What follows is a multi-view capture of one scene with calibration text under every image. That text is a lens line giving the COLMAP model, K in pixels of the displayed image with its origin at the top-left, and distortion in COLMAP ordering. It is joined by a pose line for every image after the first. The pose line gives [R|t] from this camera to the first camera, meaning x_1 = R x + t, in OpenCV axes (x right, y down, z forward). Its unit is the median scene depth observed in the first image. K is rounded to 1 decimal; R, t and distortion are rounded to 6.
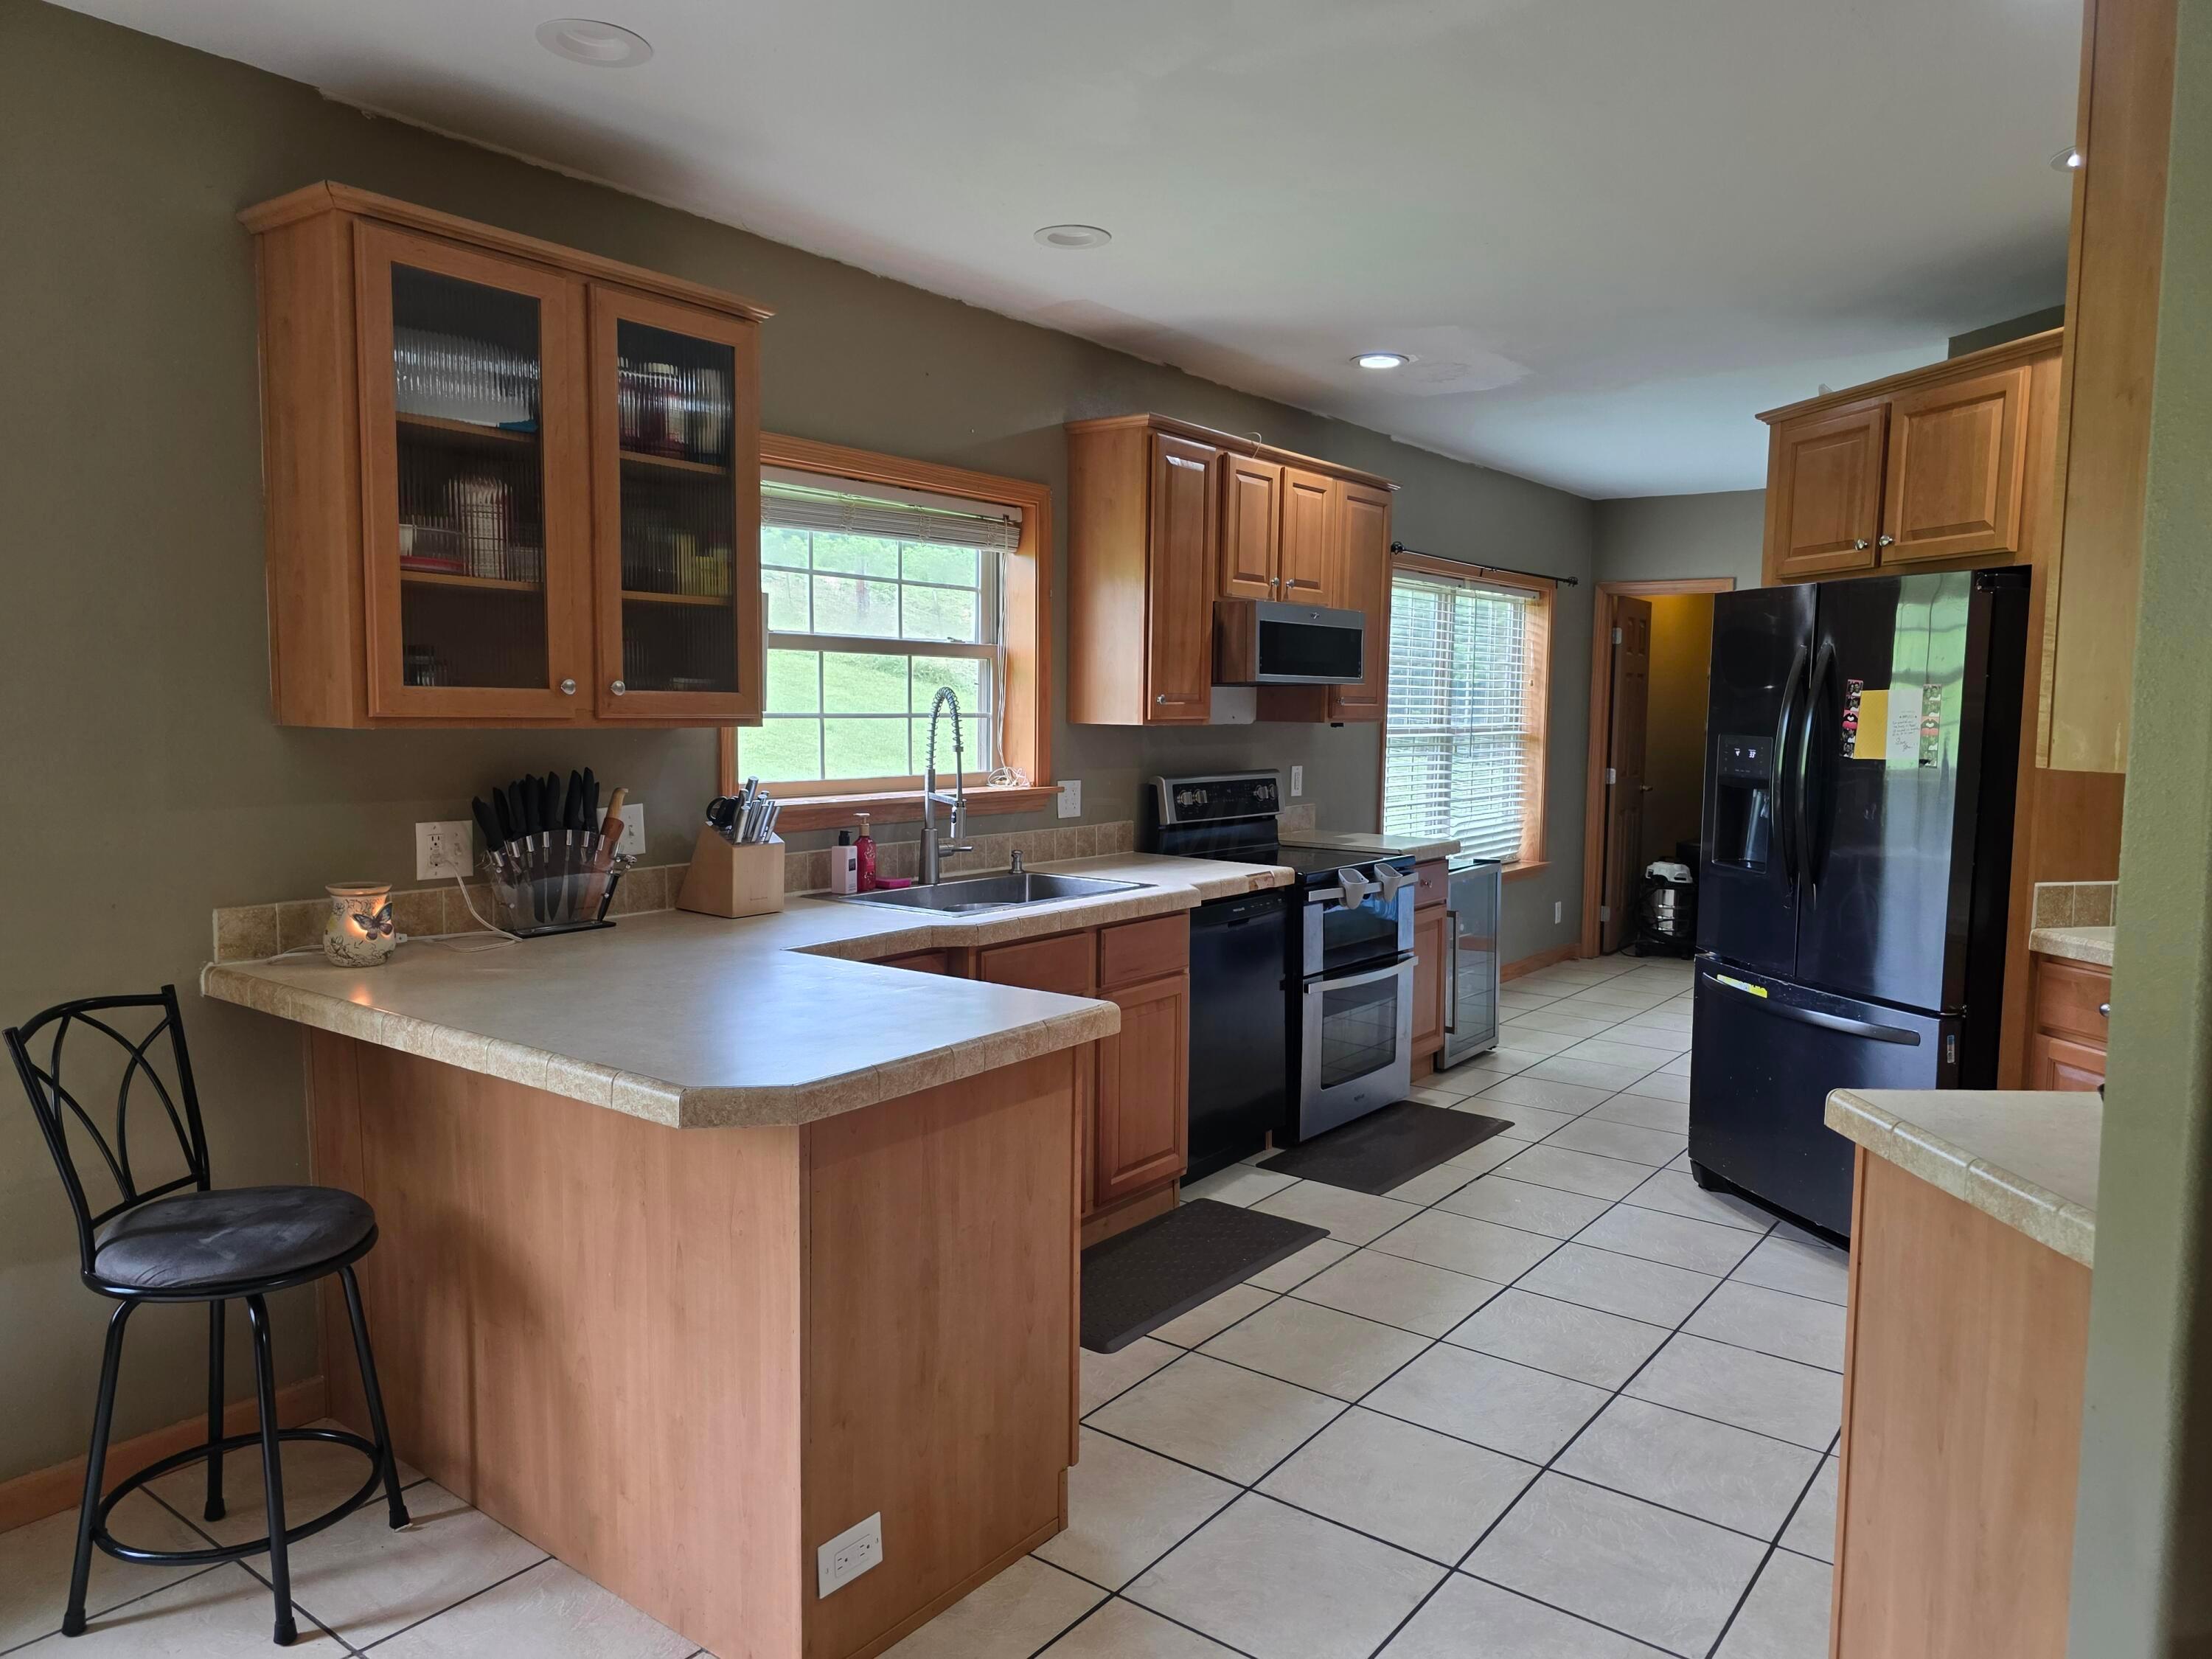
lens RADIAL K [[1504.3, 0, 1106.0], [0, 1504.3, 829.5], [0, 0, 1]] dist [0.060340, -0.057784]
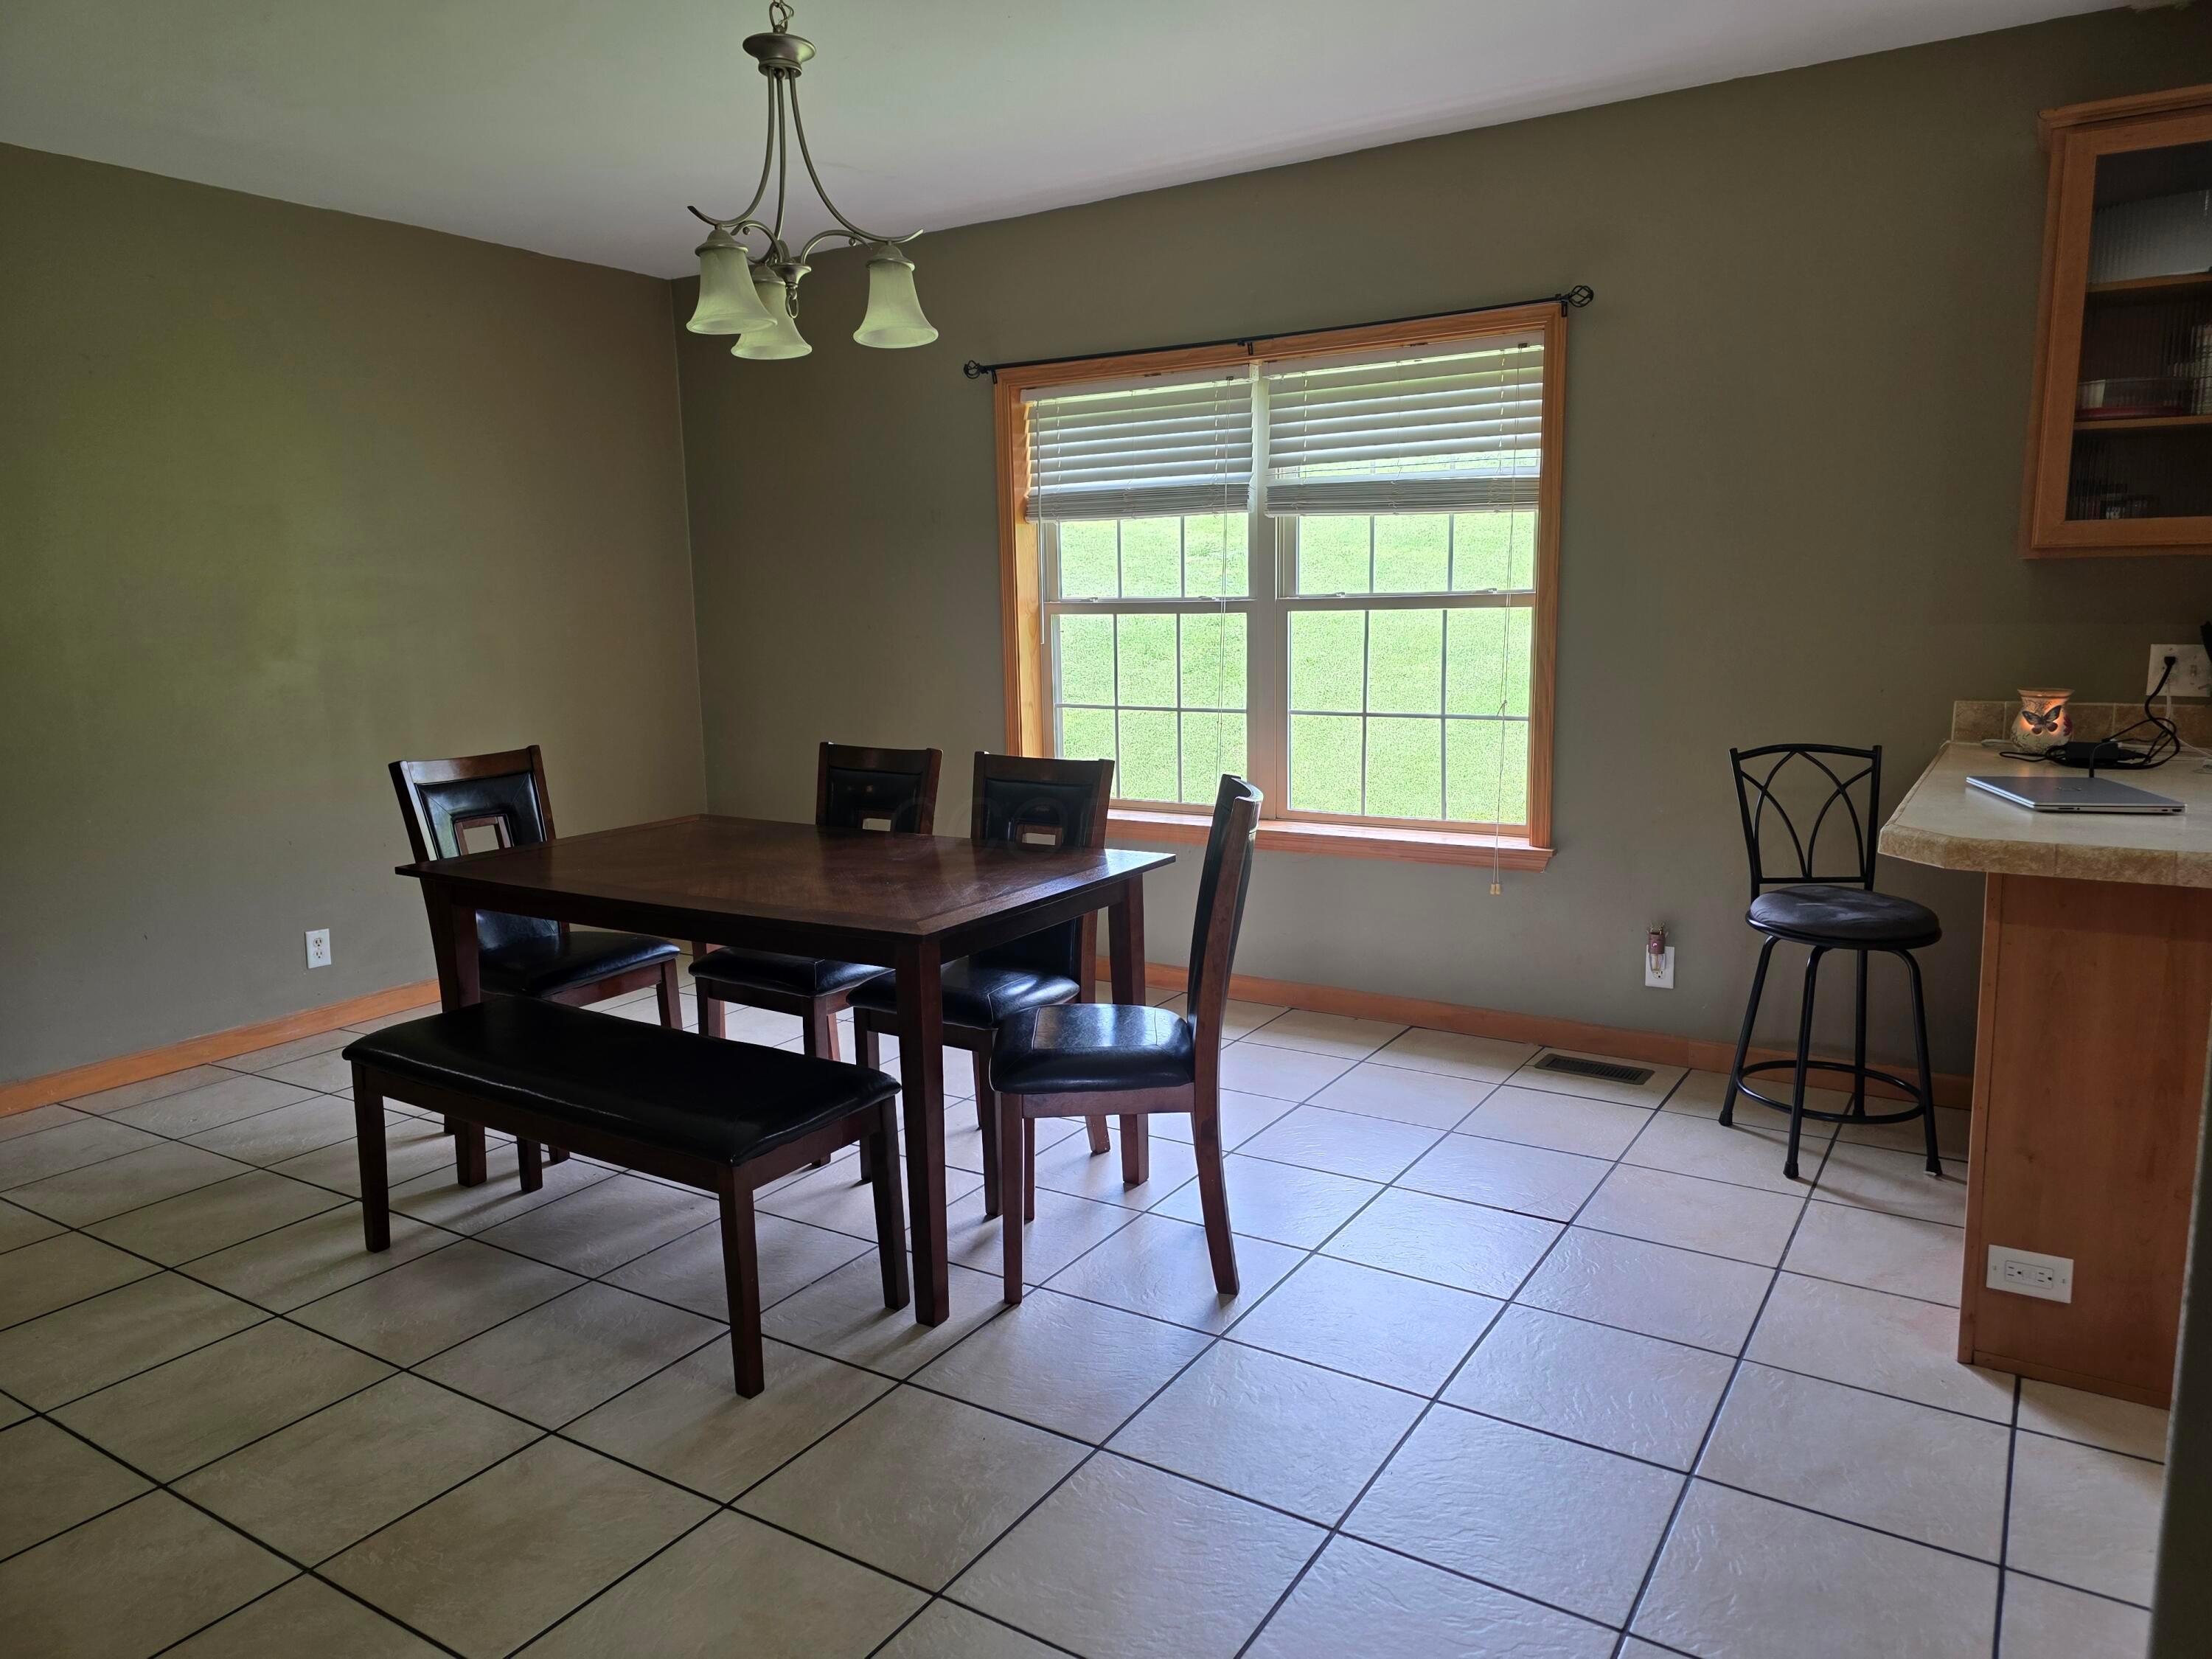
lens RADIAL K [[1504.3, 0, 1106.0], [0, 1504.3, 829.5], [0, 0, 1]] dist [0.060340, -0.057784]
pose [[0.077125, 0.143384, -0.986657, 0.734436], [-0.064371, 0.988256, 0.138585, 0.029007], [0.994941, 0.052824, 0.085449, 0.168240]]
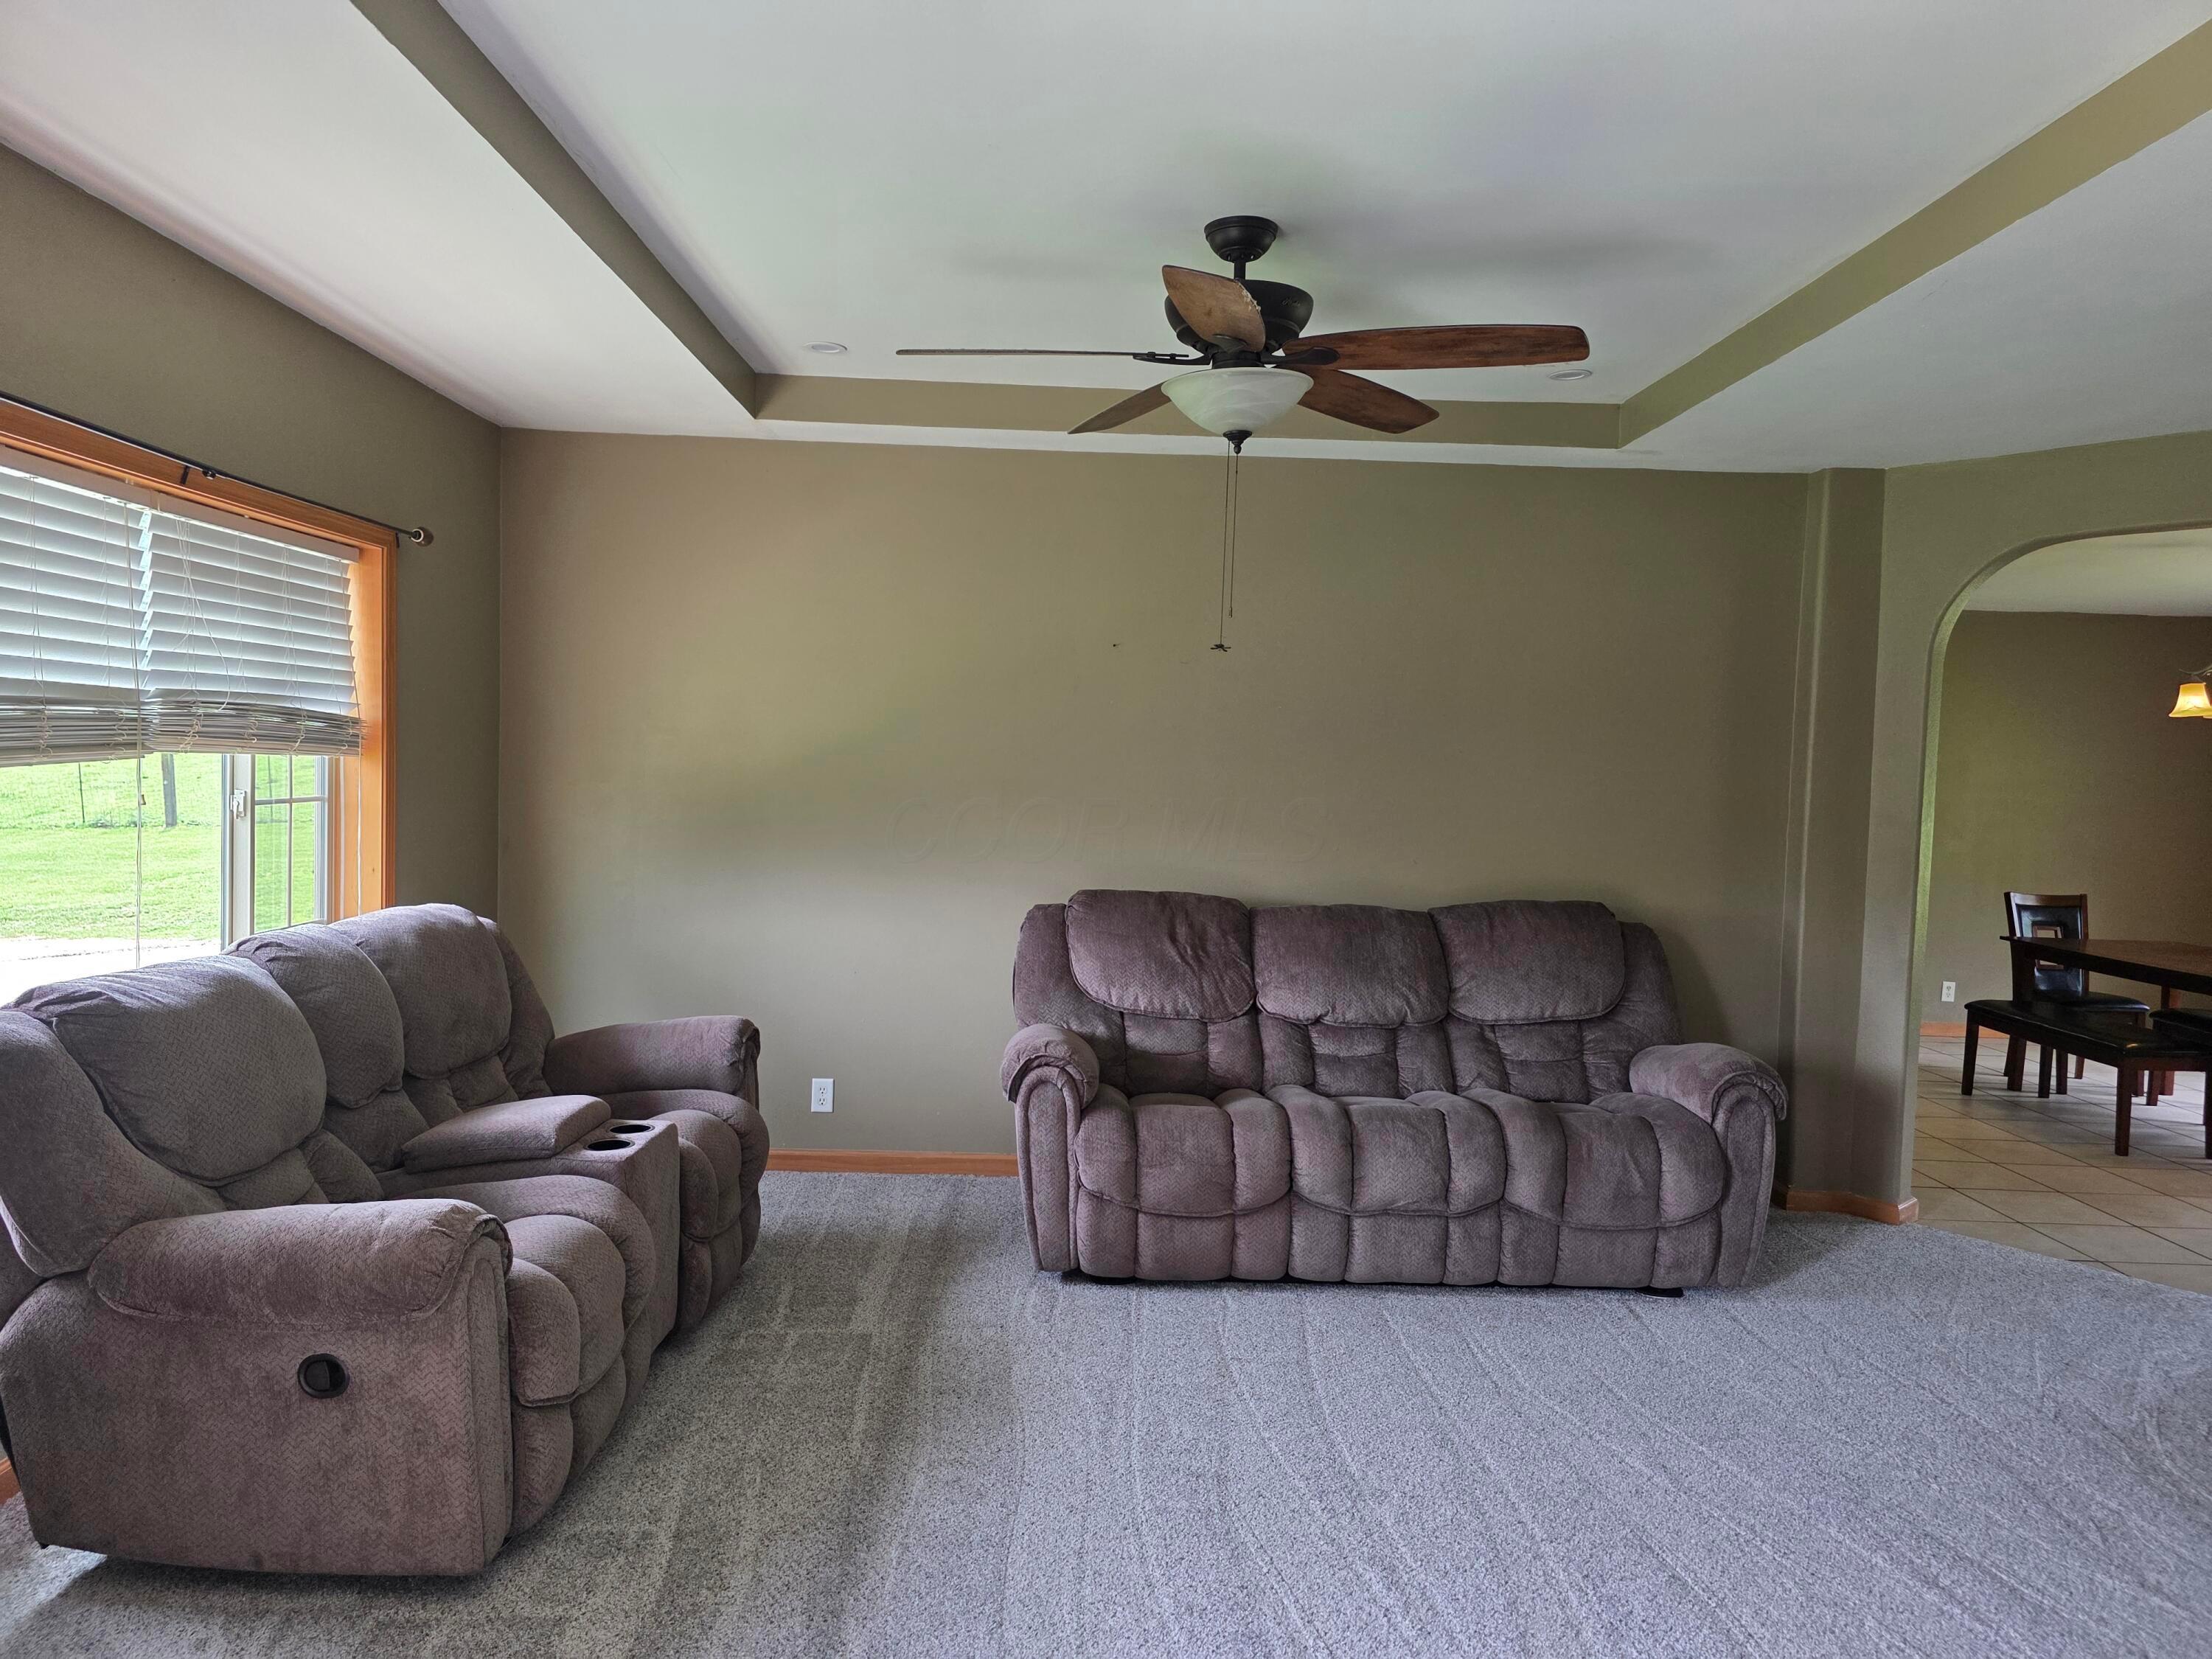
lens RADIAL K [[1504.3, 0, 1106.0], [0, 1504.3, 829.5], [0, 0, 1]] dist [0.060340, -0.057784]
pose [[-0.782736, -0.008624, -0.622294, 2.565208], [-0.096981, 0.989379, 0.108274, -0.069906], [0.614751, 0.145100, -0.775260, 0.857448]]
